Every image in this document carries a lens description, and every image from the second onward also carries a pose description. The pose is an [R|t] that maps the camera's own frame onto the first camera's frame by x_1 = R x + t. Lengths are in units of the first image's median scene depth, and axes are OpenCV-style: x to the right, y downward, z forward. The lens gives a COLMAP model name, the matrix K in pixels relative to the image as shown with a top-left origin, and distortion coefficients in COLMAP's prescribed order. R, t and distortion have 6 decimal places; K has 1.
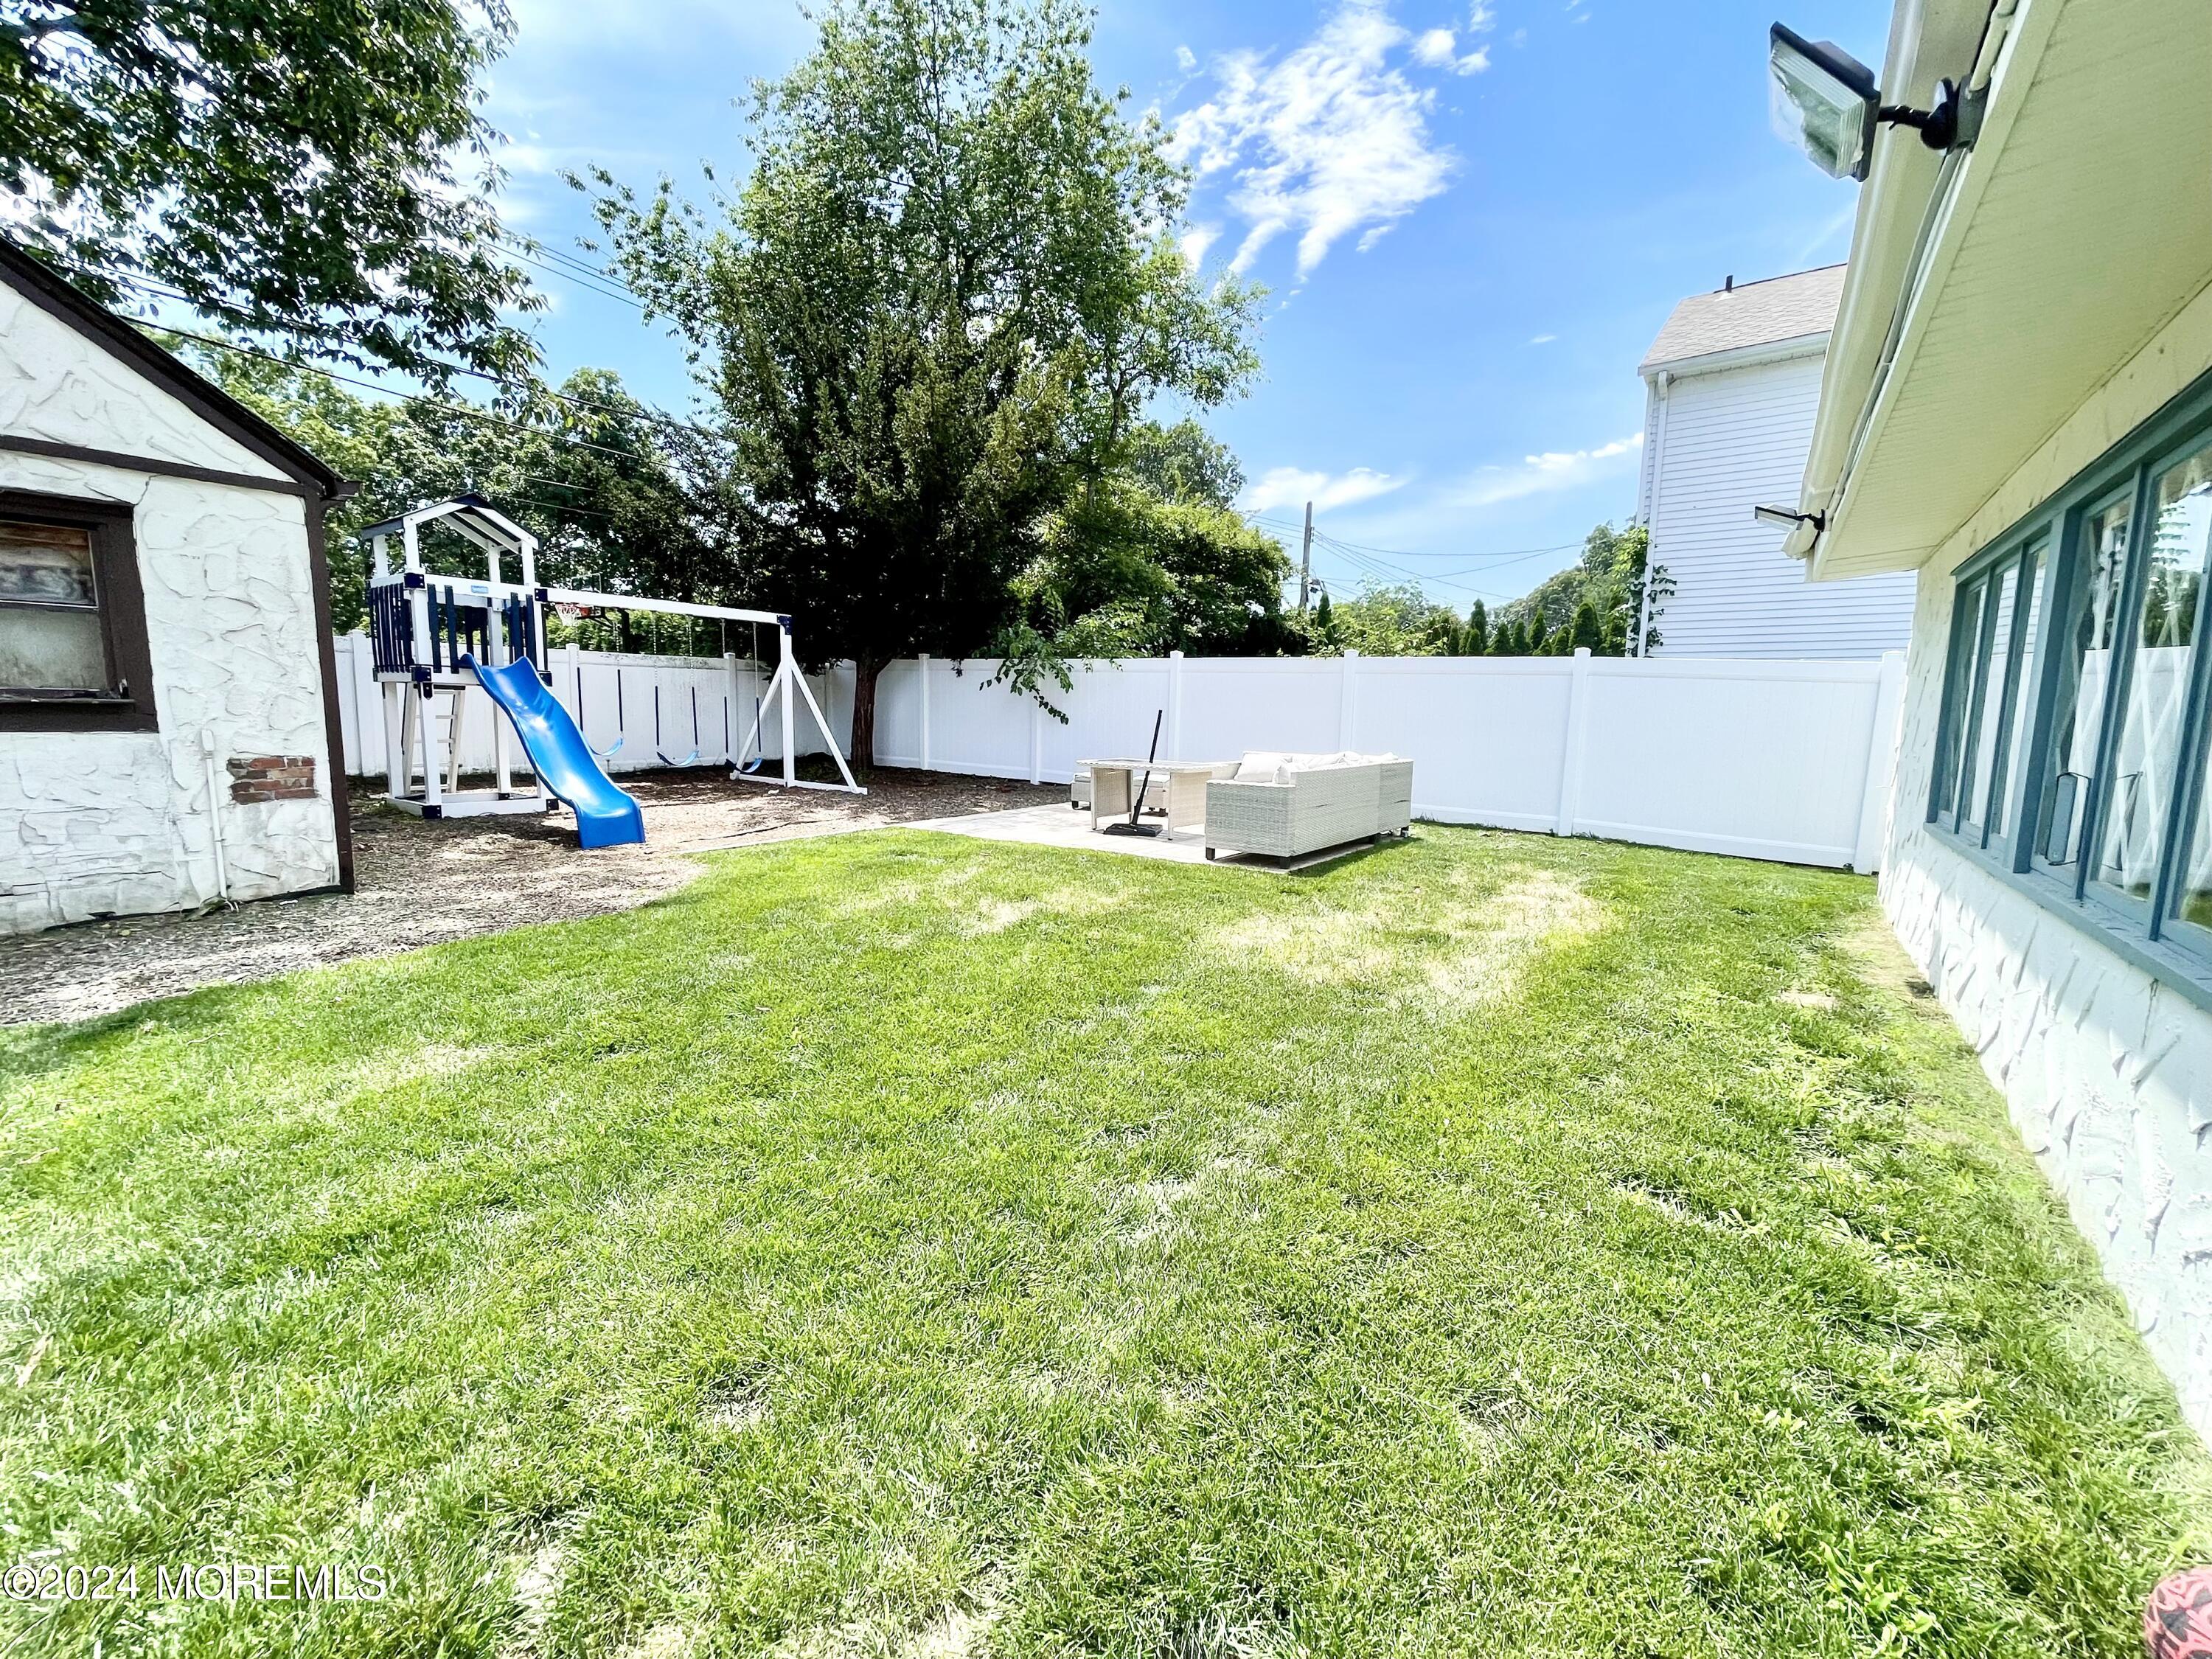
lens RADIAL K [[907.9, 0, 1106.0], [0, 907.9, 829.5], [0, 0, 1]] dist [0.001203, 0.000204]
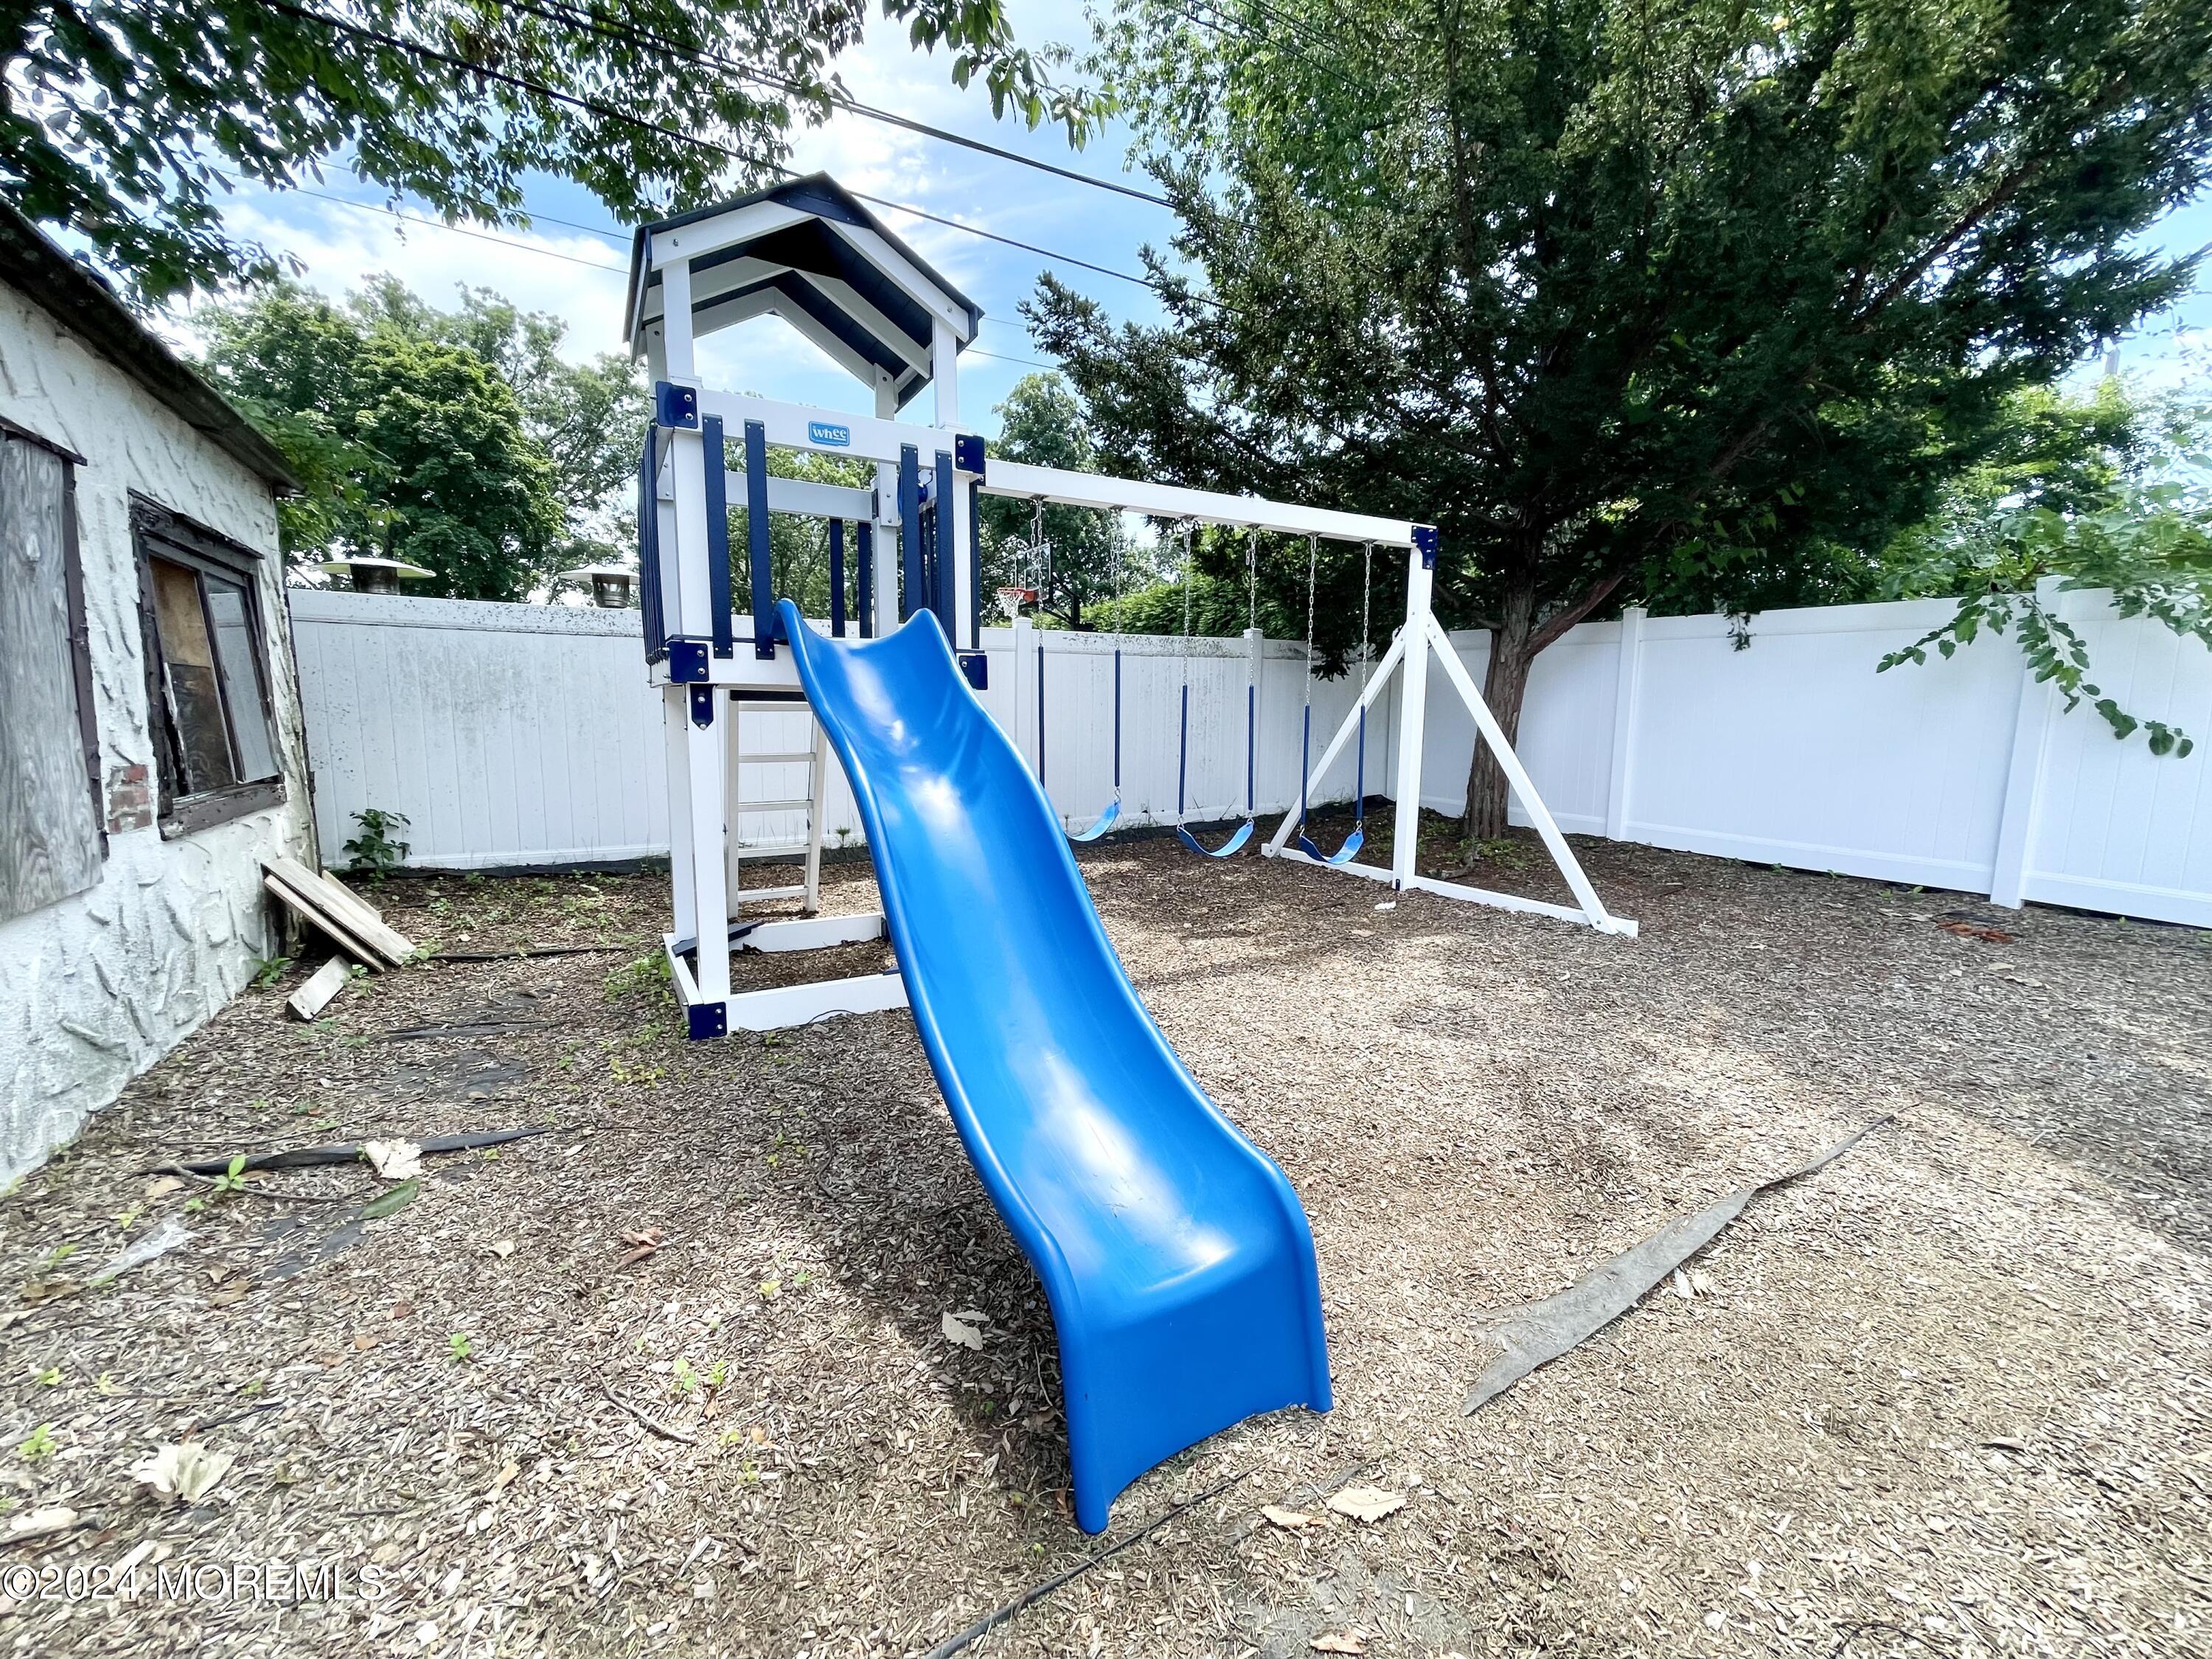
lens RADIAL K [[907.9, 0, 1106.0], [0, 907.9, 829.5], [0, 0, 1]] dist [0.001203, 0.000204]
pose [[0.914046, 0.040867, -0.403546, -0.311088], [-0.040243, 0.999140, 0.010032, -0.079537], [0.403609, 0.007070, 0.914904, 0.513890]]
